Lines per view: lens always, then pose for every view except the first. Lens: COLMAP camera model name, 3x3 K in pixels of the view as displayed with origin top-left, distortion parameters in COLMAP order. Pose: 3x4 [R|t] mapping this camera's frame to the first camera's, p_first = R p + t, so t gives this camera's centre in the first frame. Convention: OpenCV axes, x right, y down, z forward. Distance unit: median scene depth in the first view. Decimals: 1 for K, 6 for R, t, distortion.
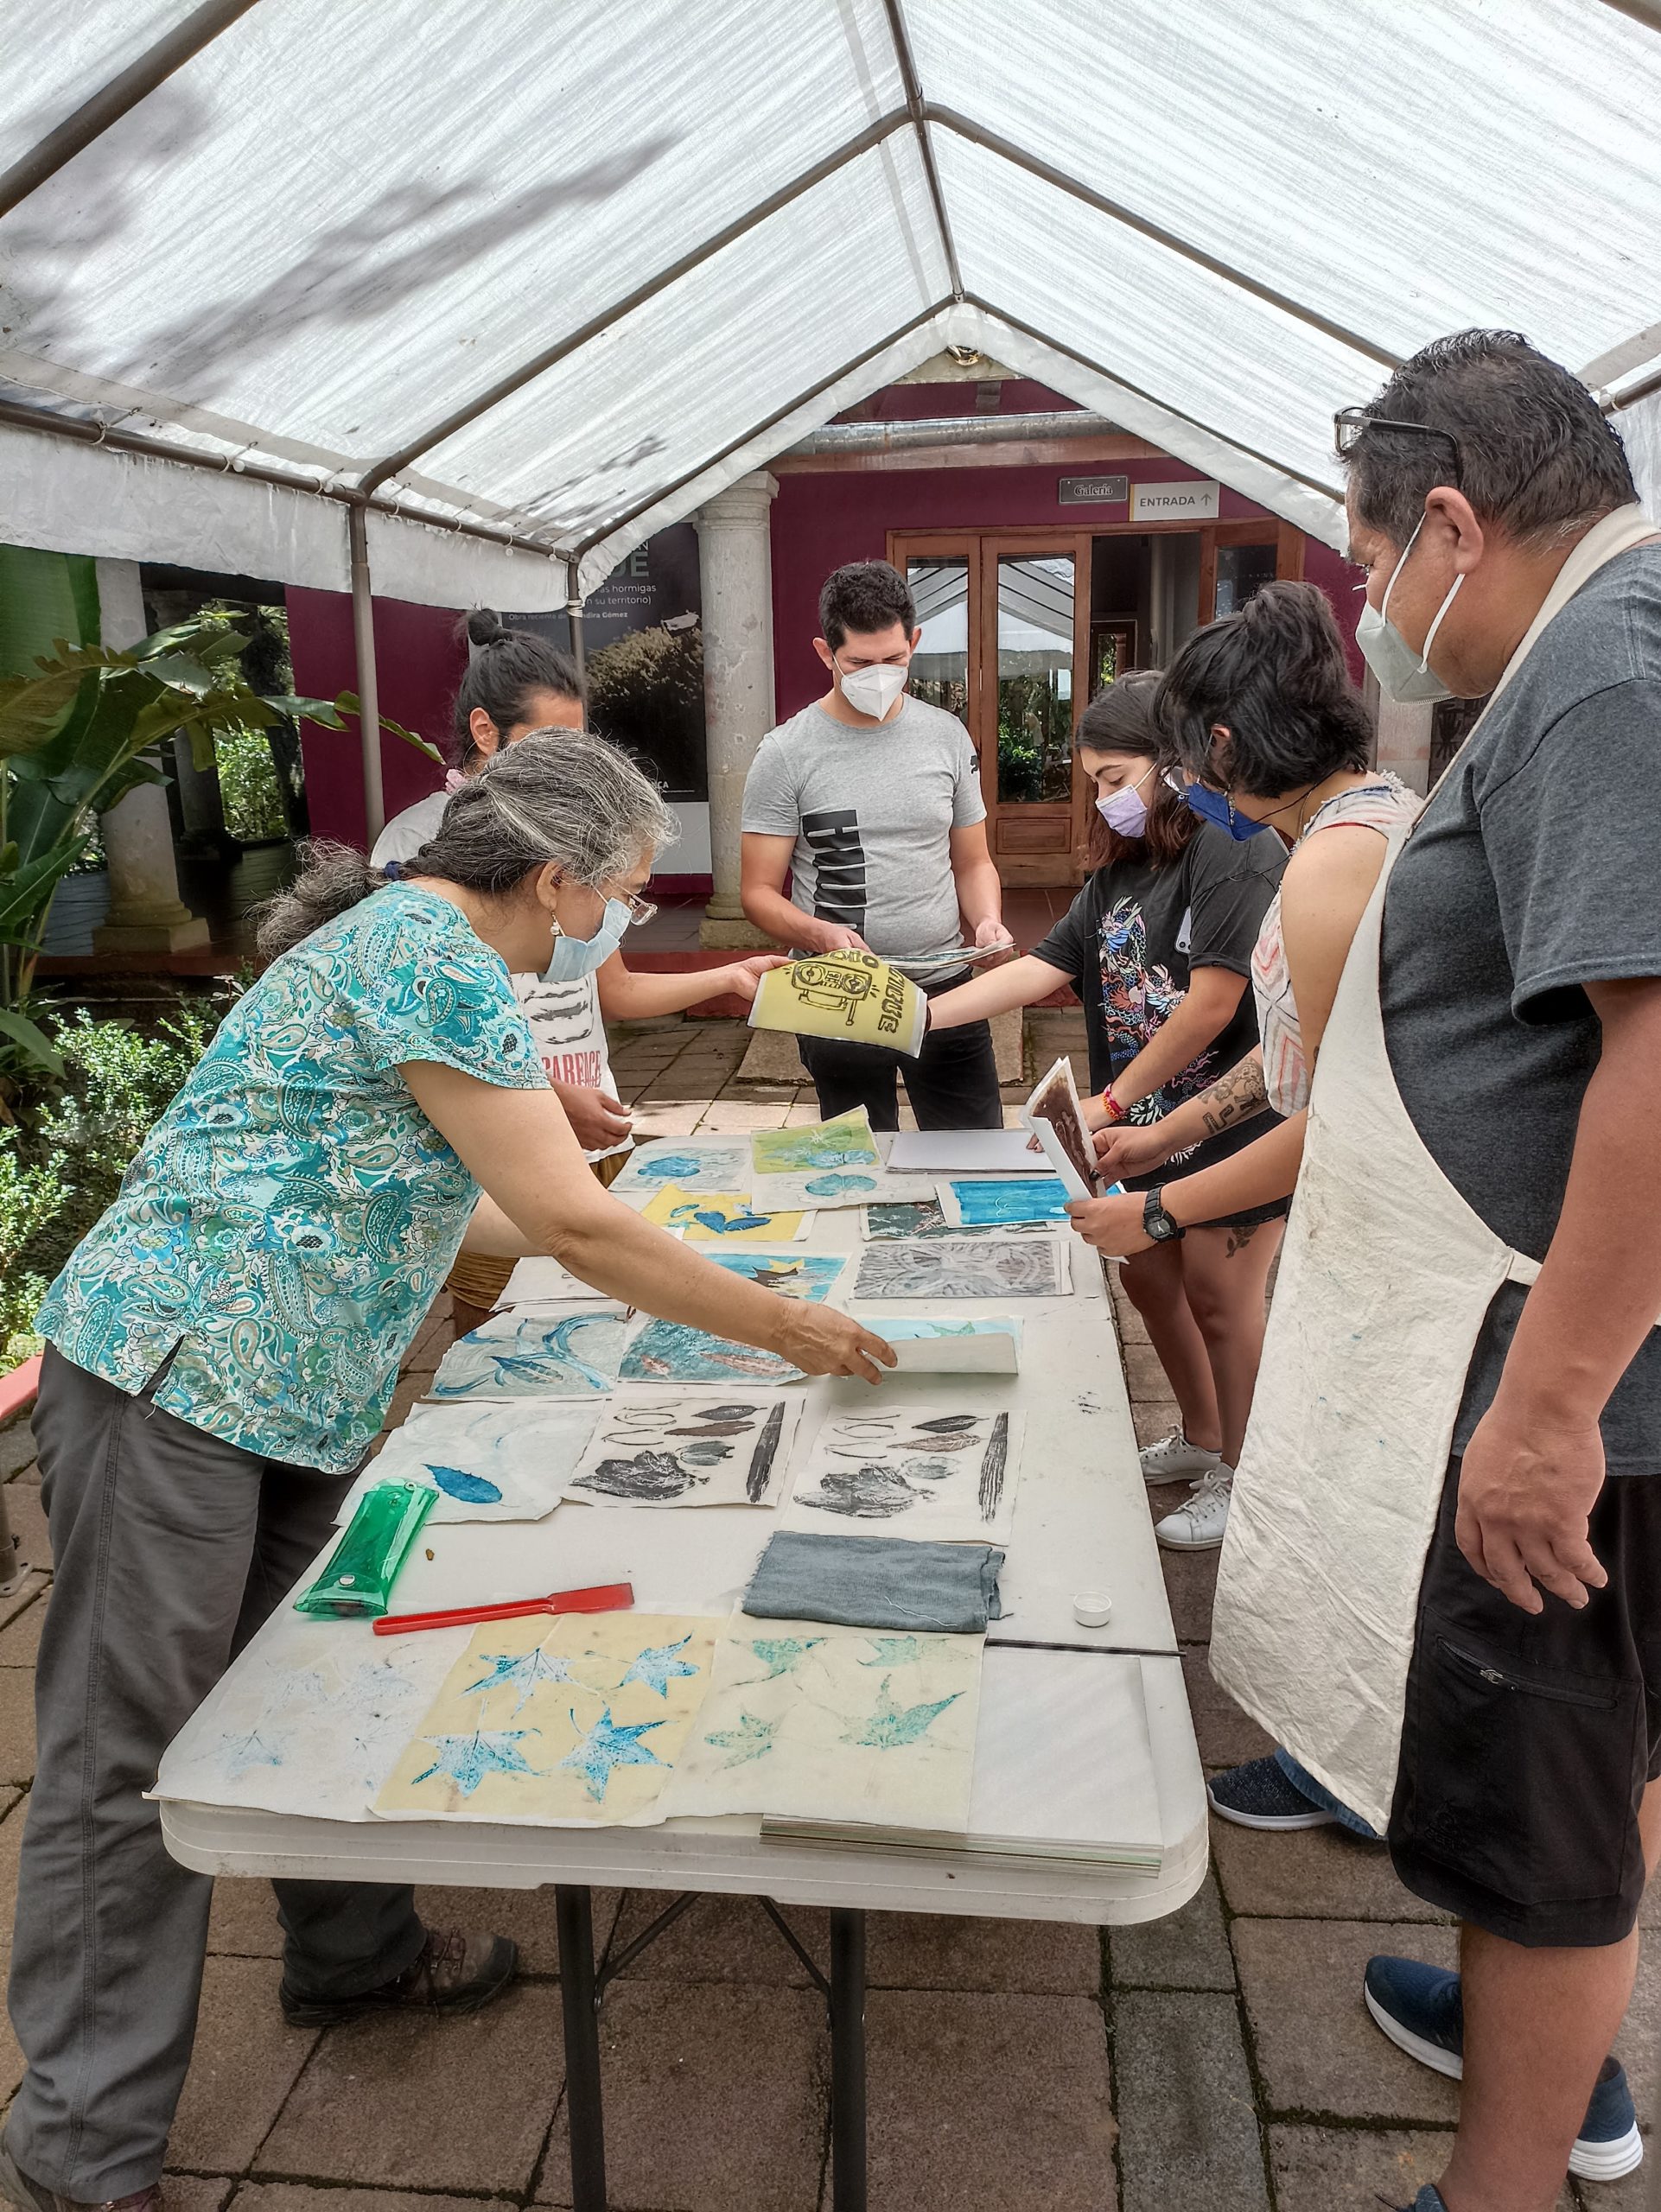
lens RADIAL K [[1628.9, 0, 829.8], [0, 1628.9, 1106.2], [0, 0, 1]] dist [0.052503, -0.044964]
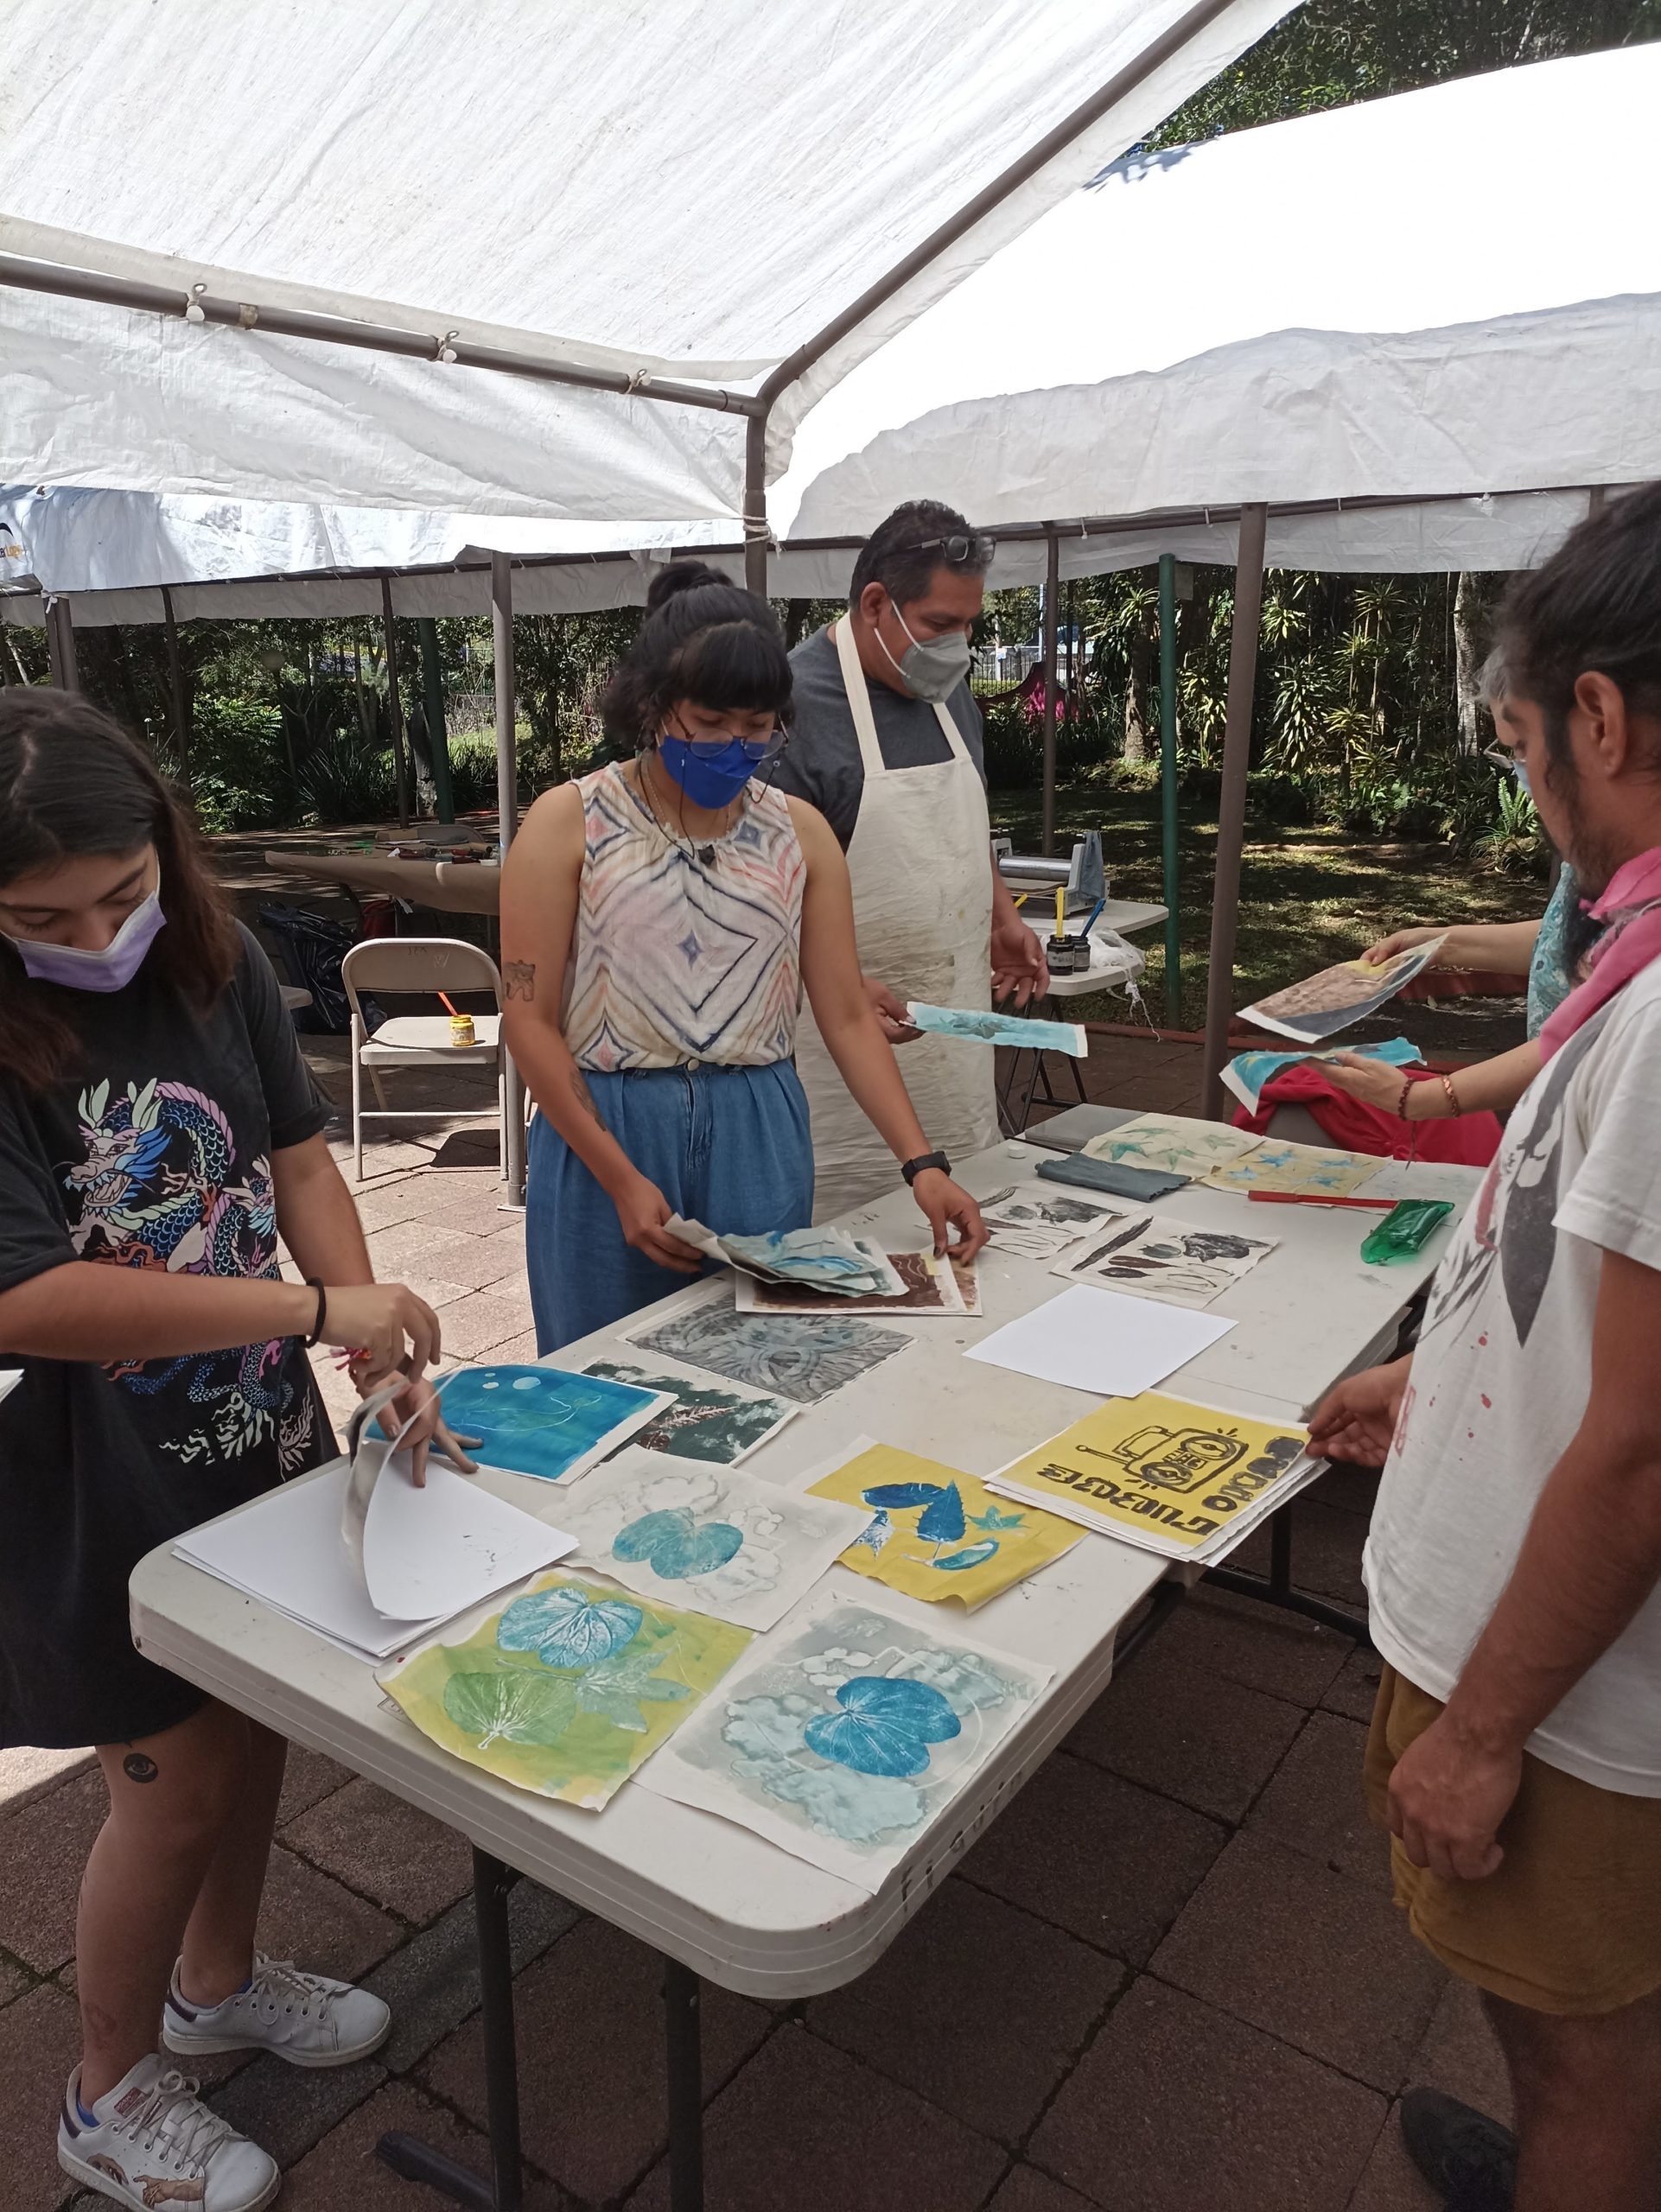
lens RADIAL K [[1628.9, 0, 828.9], [0, 1628.9, 1103.2], [0, 0, 1]] dist [0.052503, -0.044964]
pose [[-0.868992, -0.111160, 0.482179, -0.466830], [0.147616, 0.871835, 0.467026, -0.546041], [-0.472295, 0.477019, -0.741208, 2.062177]]
